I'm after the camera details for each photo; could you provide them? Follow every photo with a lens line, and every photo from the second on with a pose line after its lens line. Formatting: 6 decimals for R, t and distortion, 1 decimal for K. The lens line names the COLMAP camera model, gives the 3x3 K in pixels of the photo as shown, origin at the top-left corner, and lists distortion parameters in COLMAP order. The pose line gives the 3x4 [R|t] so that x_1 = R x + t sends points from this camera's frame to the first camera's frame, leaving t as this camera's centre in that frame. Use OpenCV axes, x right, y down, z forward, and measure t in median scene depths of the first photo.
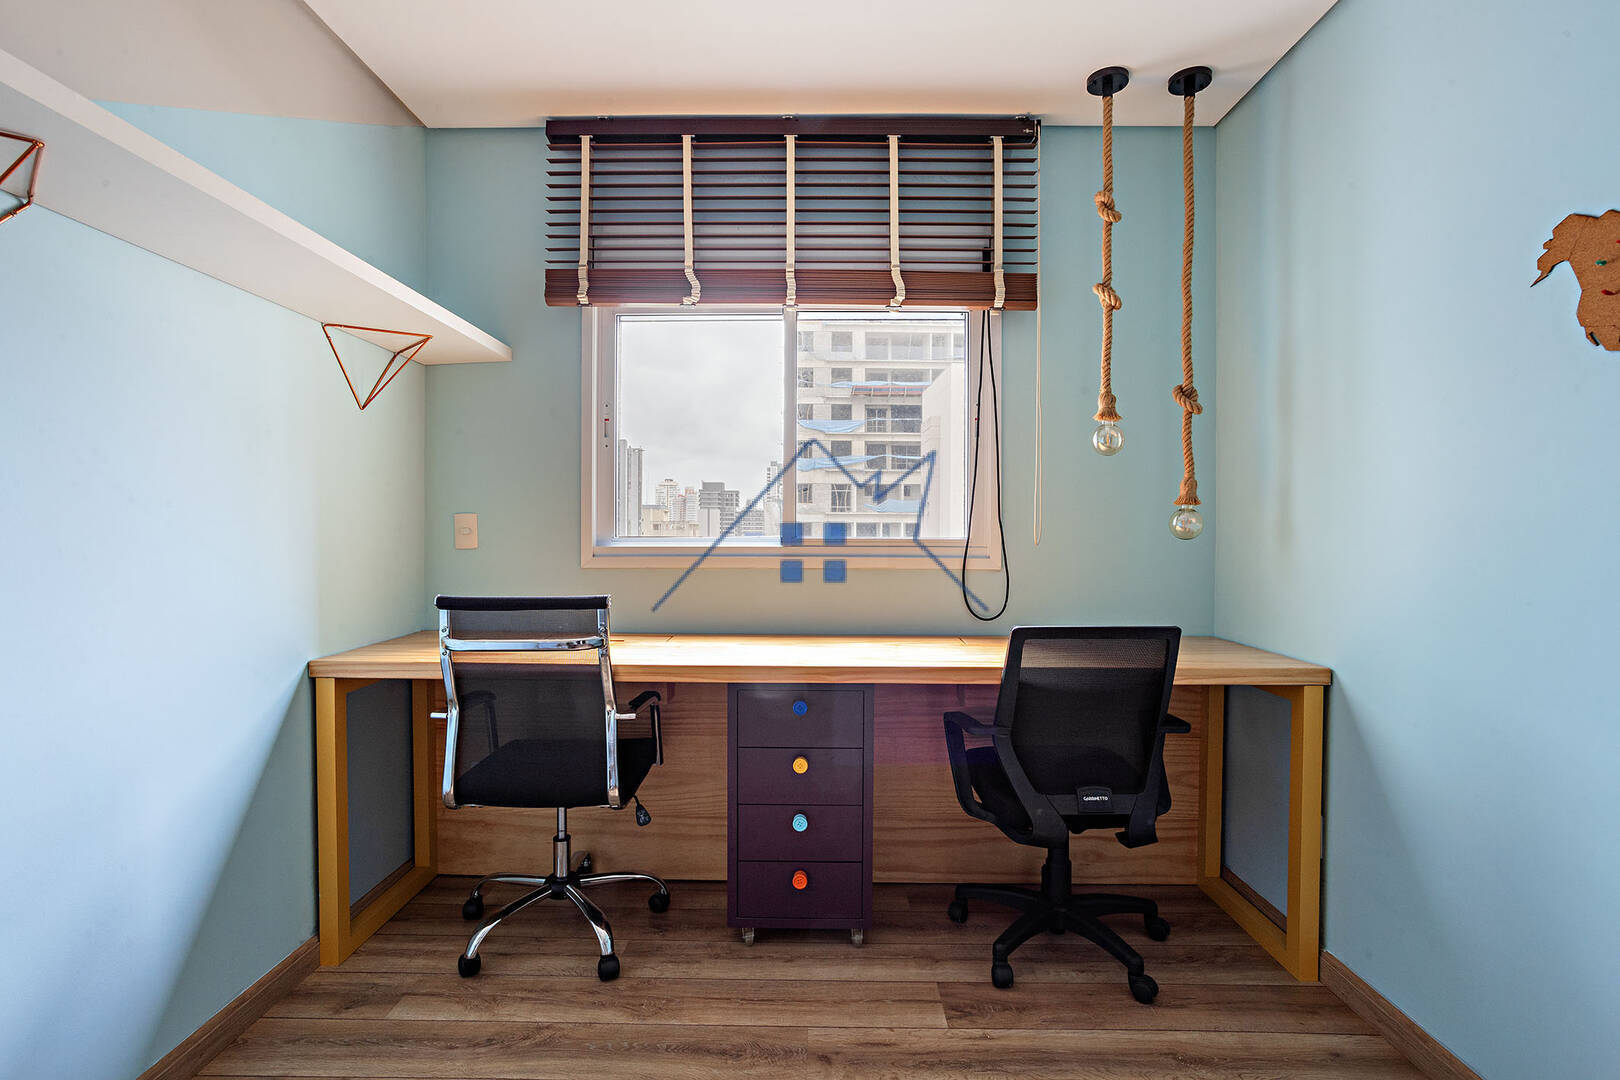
lens RADIAL K [[776.7, 0, 808.0], [0, 776.7, 533.3], [0, 0, 1]] dist [-0.048361, 0.031865]
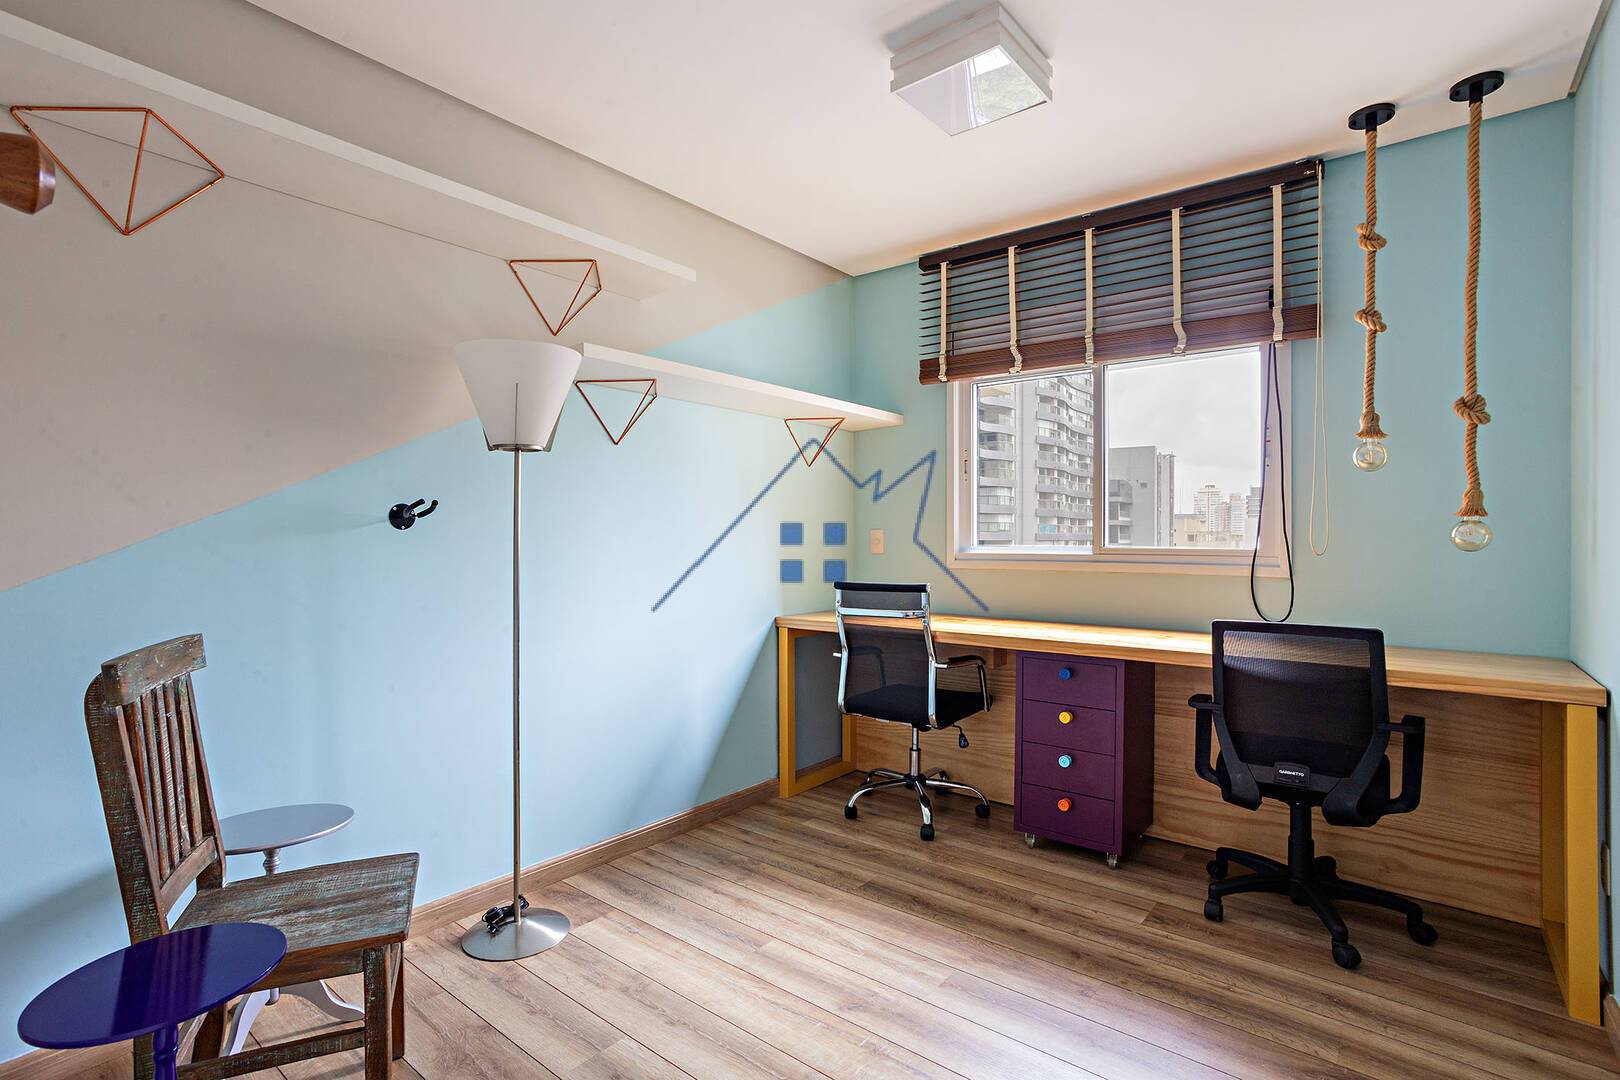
lens RADIAL K [[776.7, 0, 808.0], [0, 776.7, 533.3], [0, 0, 1]] dist [-0.048361, 0.031865]
pose [[0.791555, -0.004756, -0.611079, 0.444893], [-0.004094, 0.999906, -0.013085, 0.001185], [0.611084, 0.012860, 0.791462, -0.320895]]
